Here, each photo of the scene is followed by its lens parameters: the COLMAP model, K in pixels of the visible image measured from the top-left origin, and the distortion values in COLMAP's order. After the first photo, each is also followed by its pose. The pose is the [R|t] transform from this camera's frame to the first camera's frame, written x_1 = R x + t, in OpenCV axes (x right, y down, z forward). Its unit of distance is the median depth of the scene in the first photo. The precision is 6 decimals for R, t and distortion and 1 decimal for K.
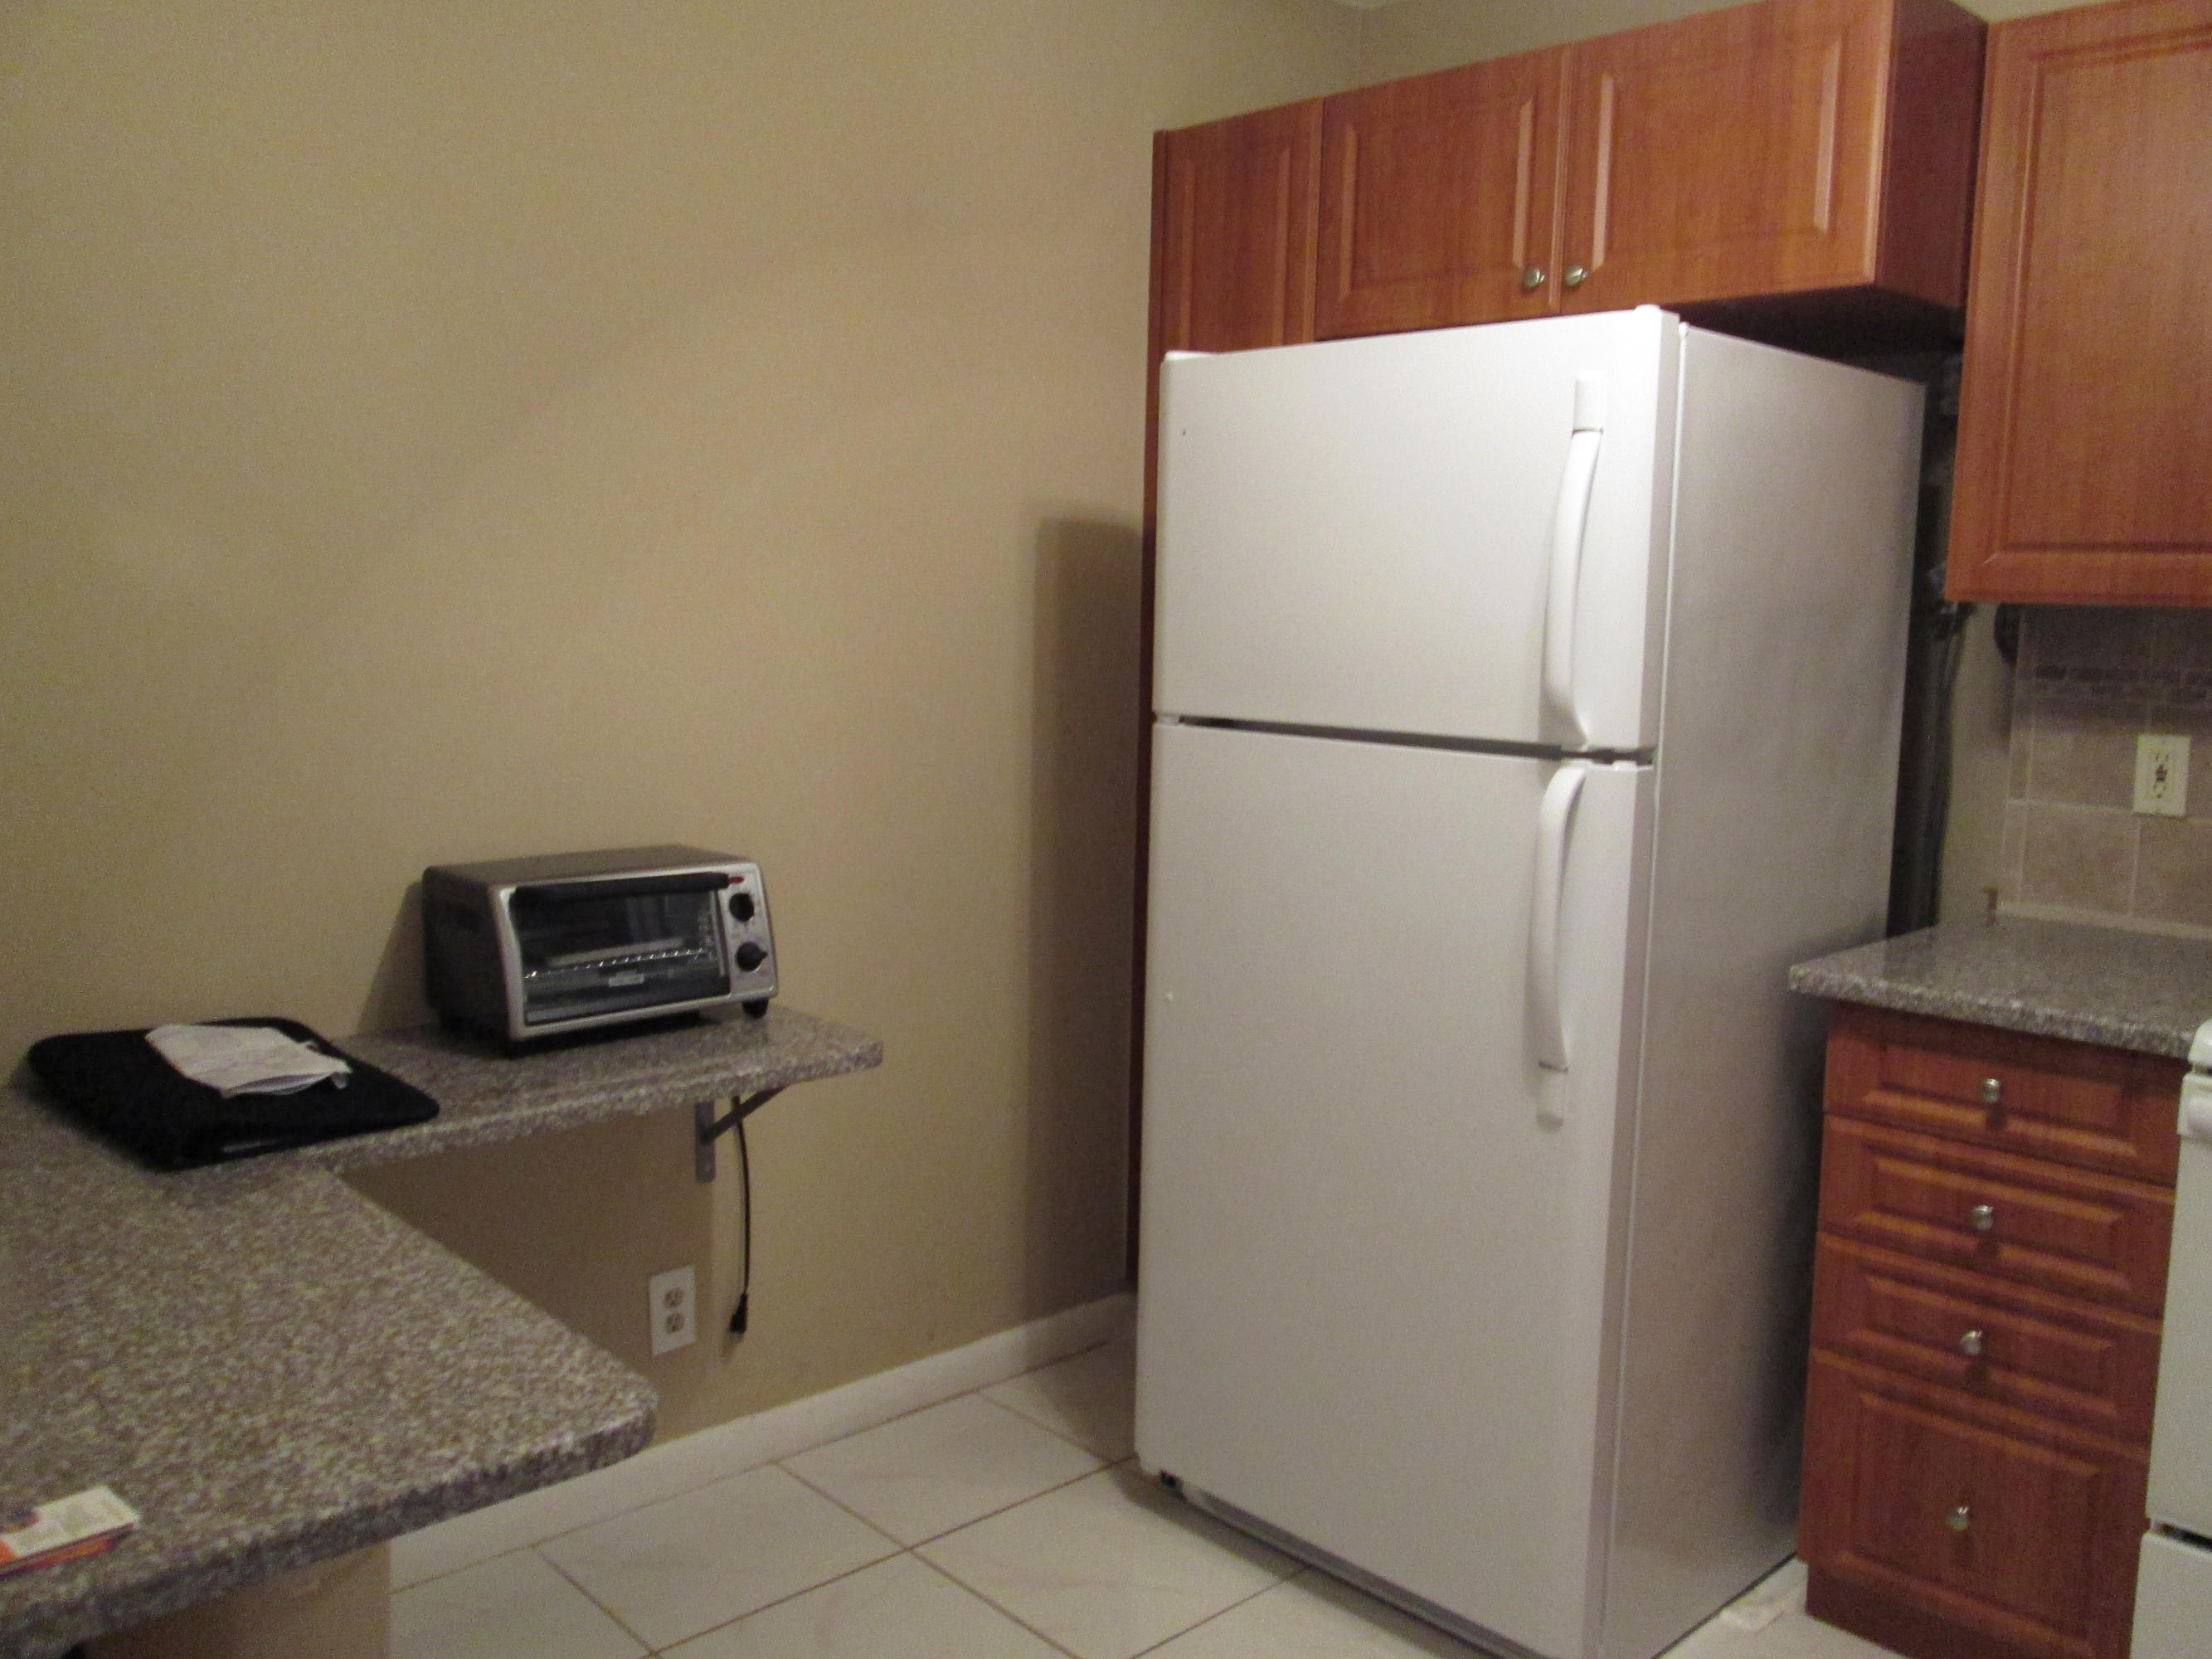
lens RADIAL K [[1832.3, 0, 1102.4], [0, 1832.3, 822.2], [0, 0, 1]] dist [-0.034769, 0.007888]
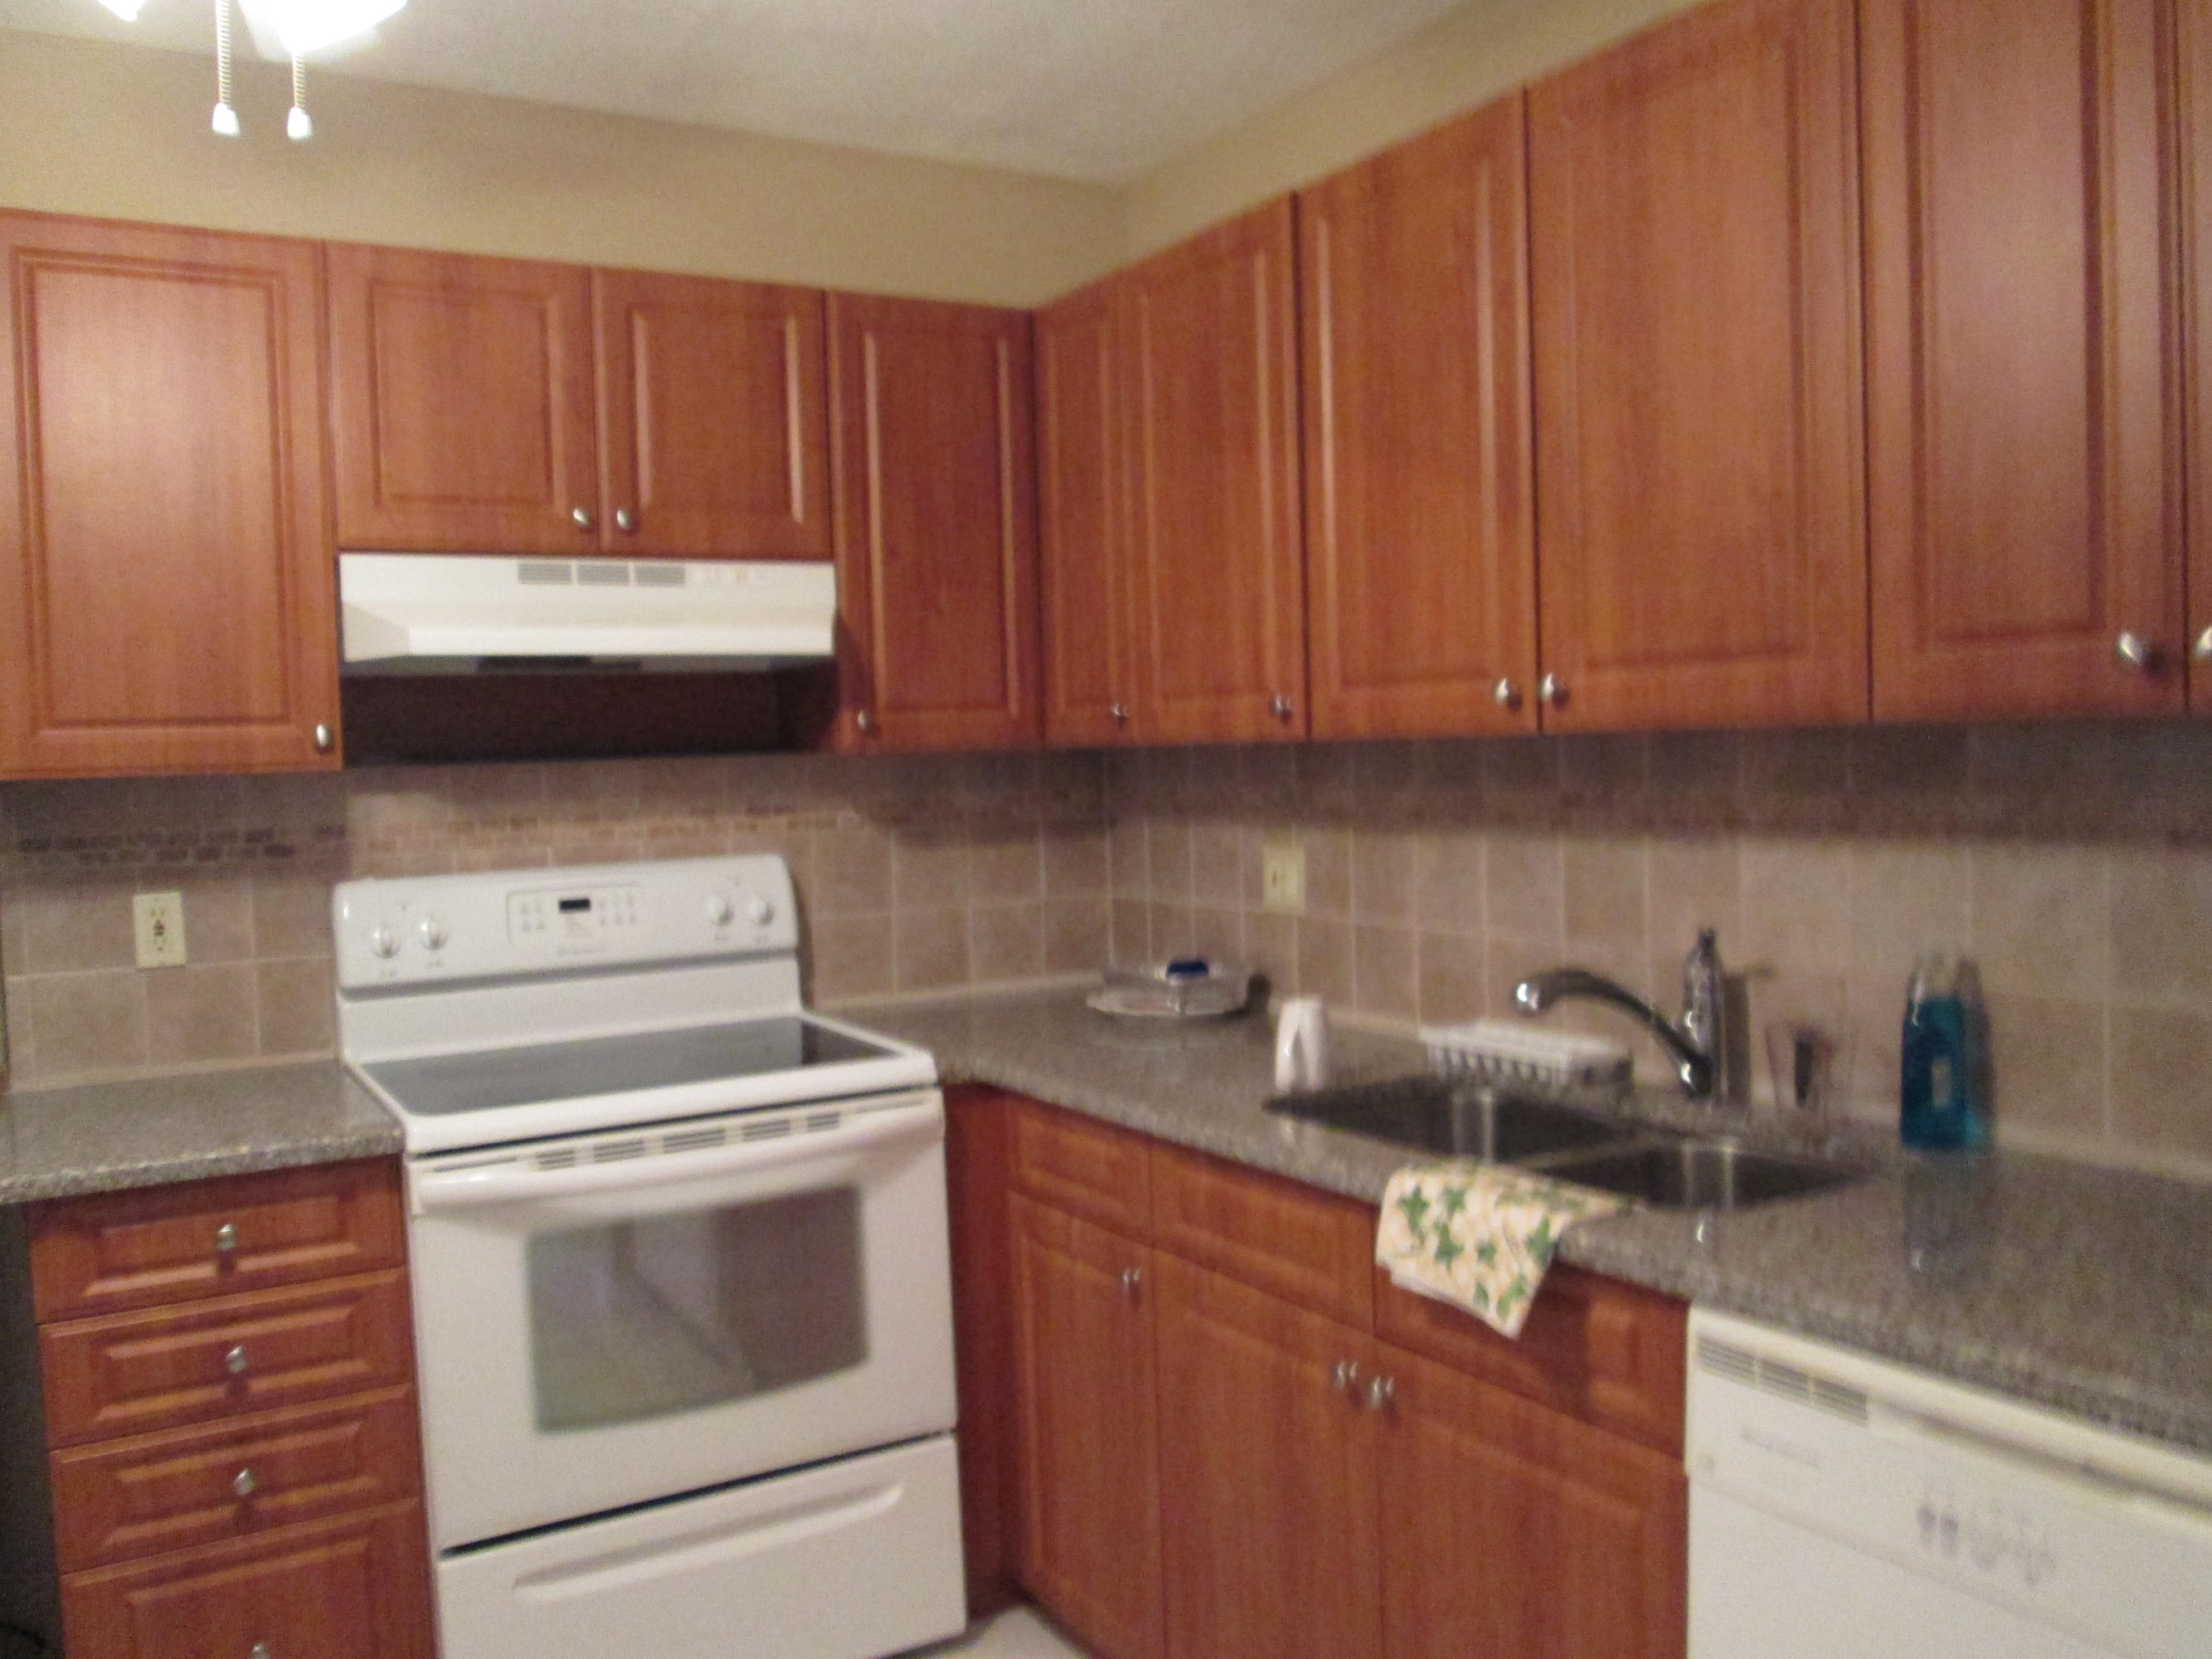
lens RADIAL K [[1832.3, 0, 1082.3], [0, 1832.3, 826.9], [0, 0, 1]] dist [-0.034769, 0.007888]
pose [[0.228634, -0.072841, 0.970783, -0.385167], [0.156900, 0.986917, 0.037099, -0.046029], [-0.960785, 0.143834, 0.237072, 0.236783]]
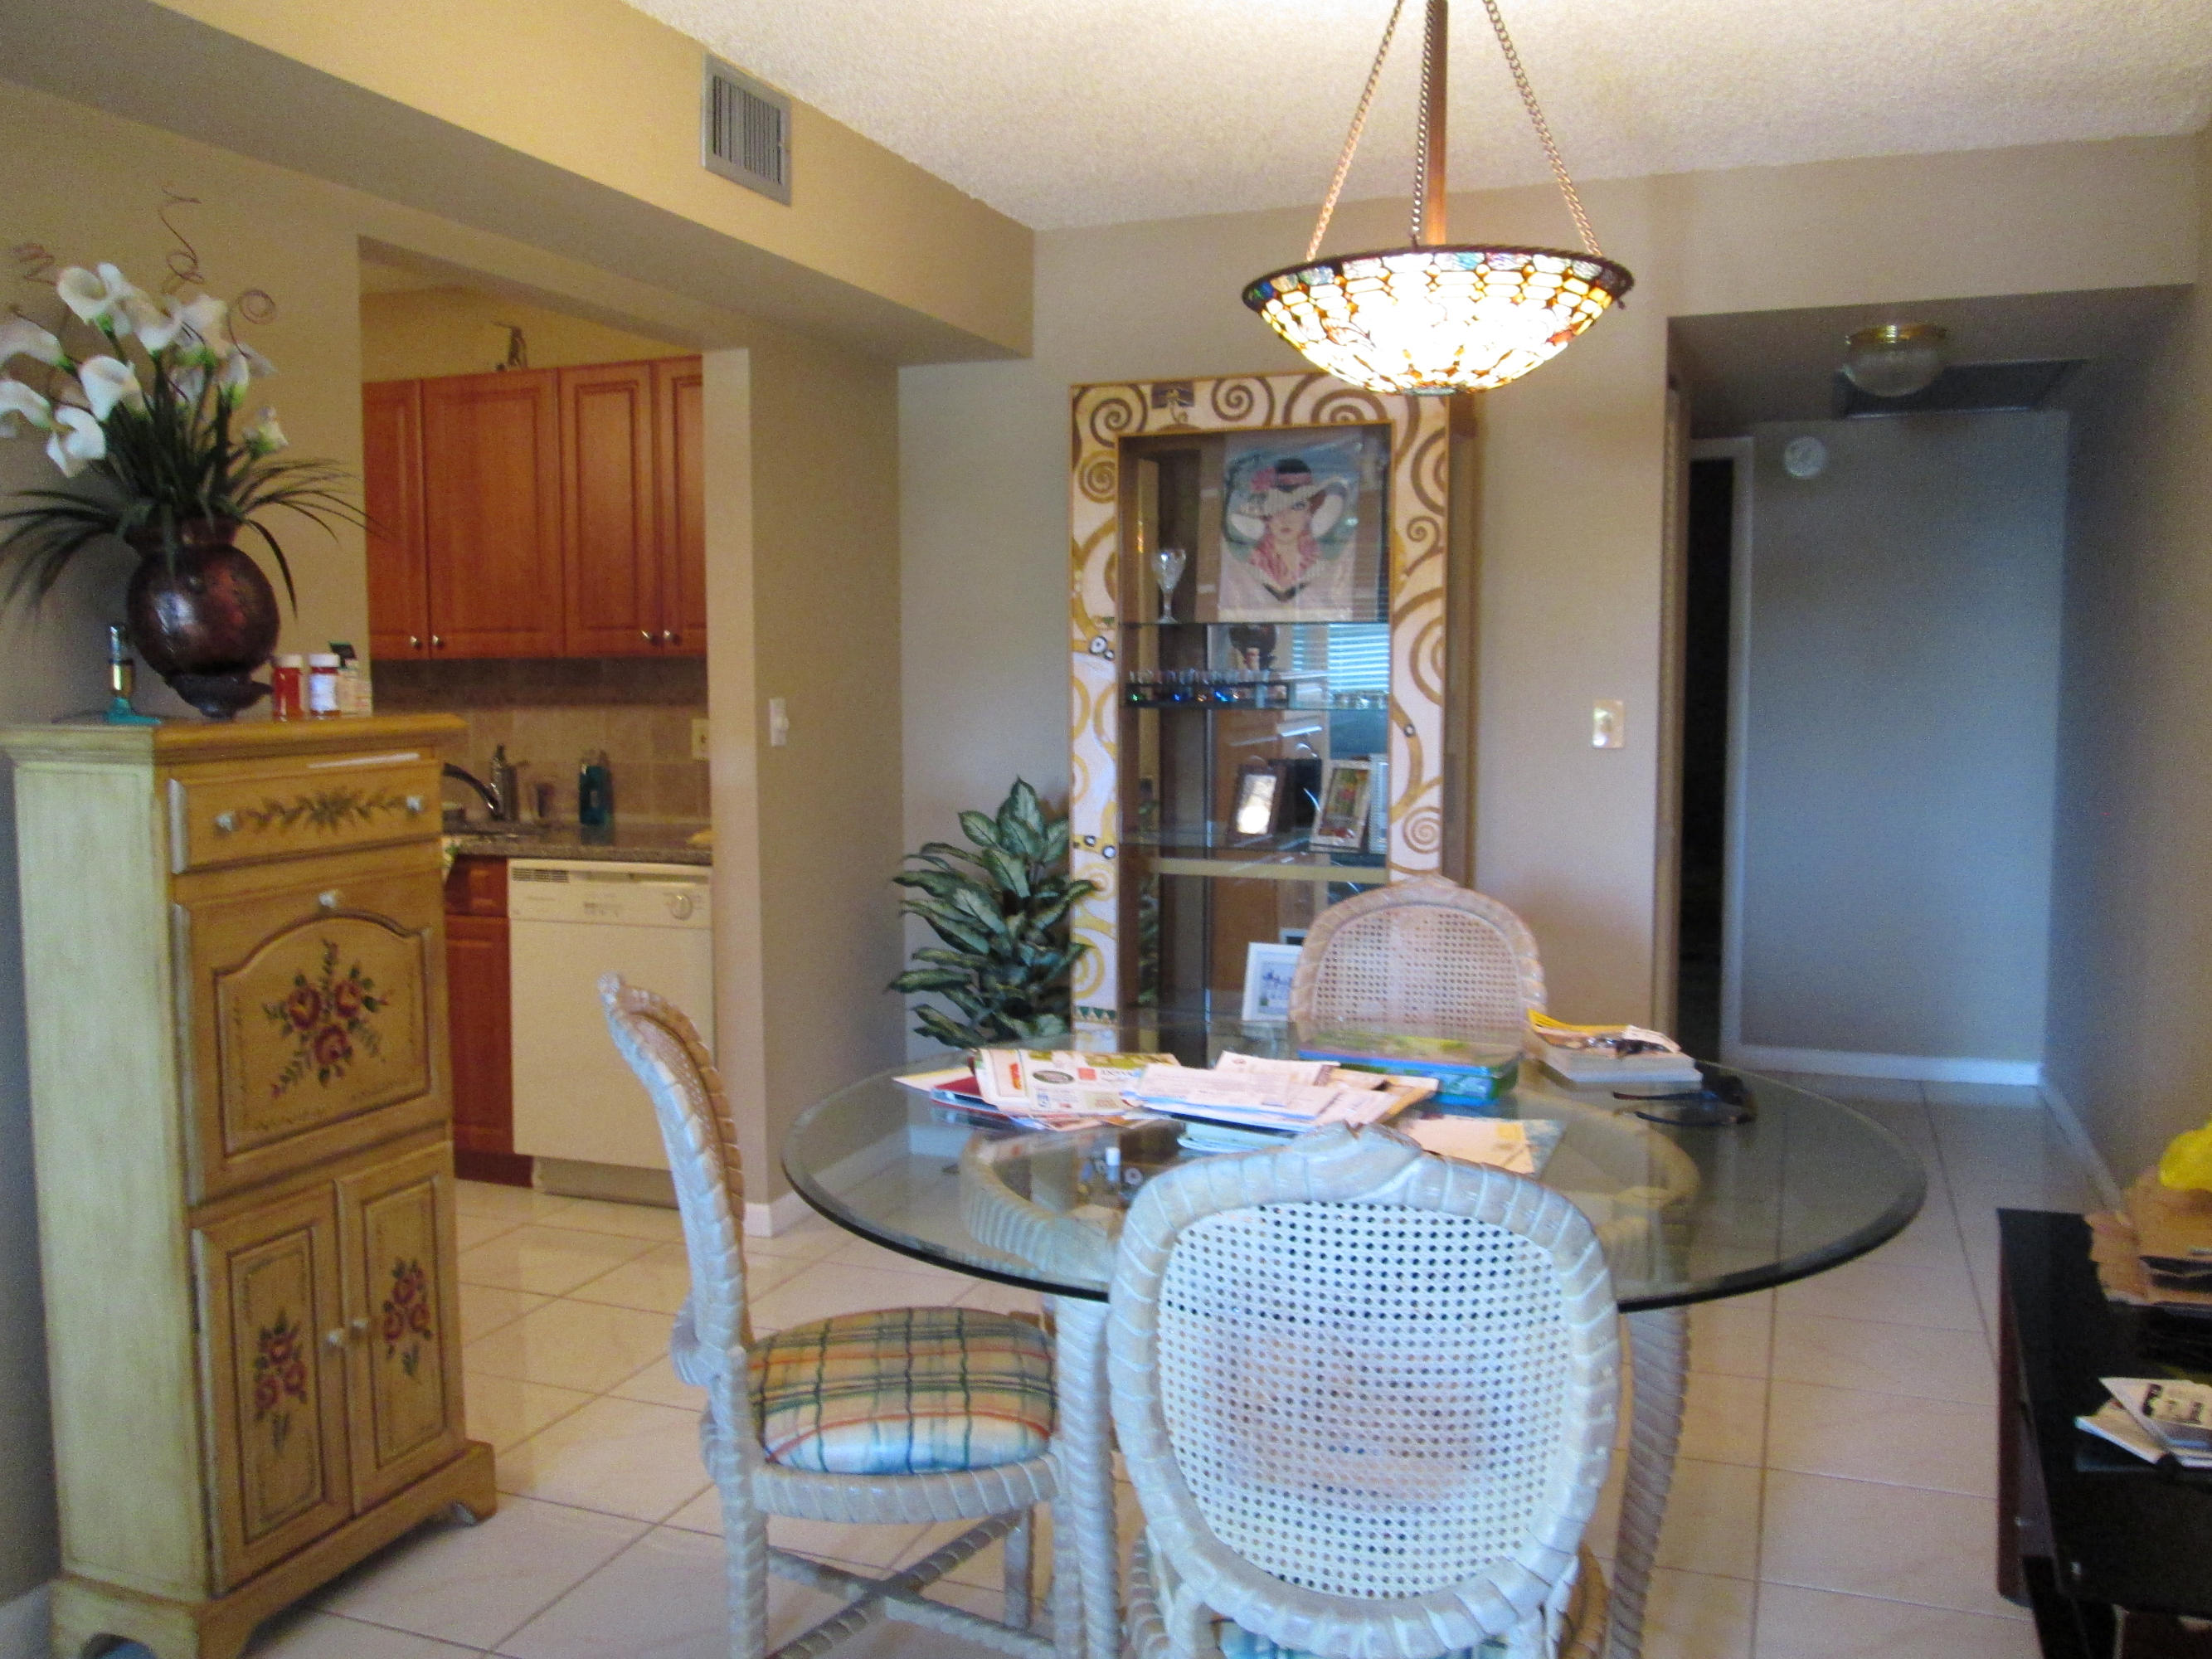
lens RADIAL K [[1832.3, 0, 1088.5], [0, 1832.3, 834.7], [0, 0, 1]] dist [-0.034769, 0.007888]
pose [[-0.434972, -0.103412, 0.894486, -1.852416], [0.106398, 0.980521, 0.165098, -0.096544], [-0.894136, 0.166985, -0.415496, 0.483551]]
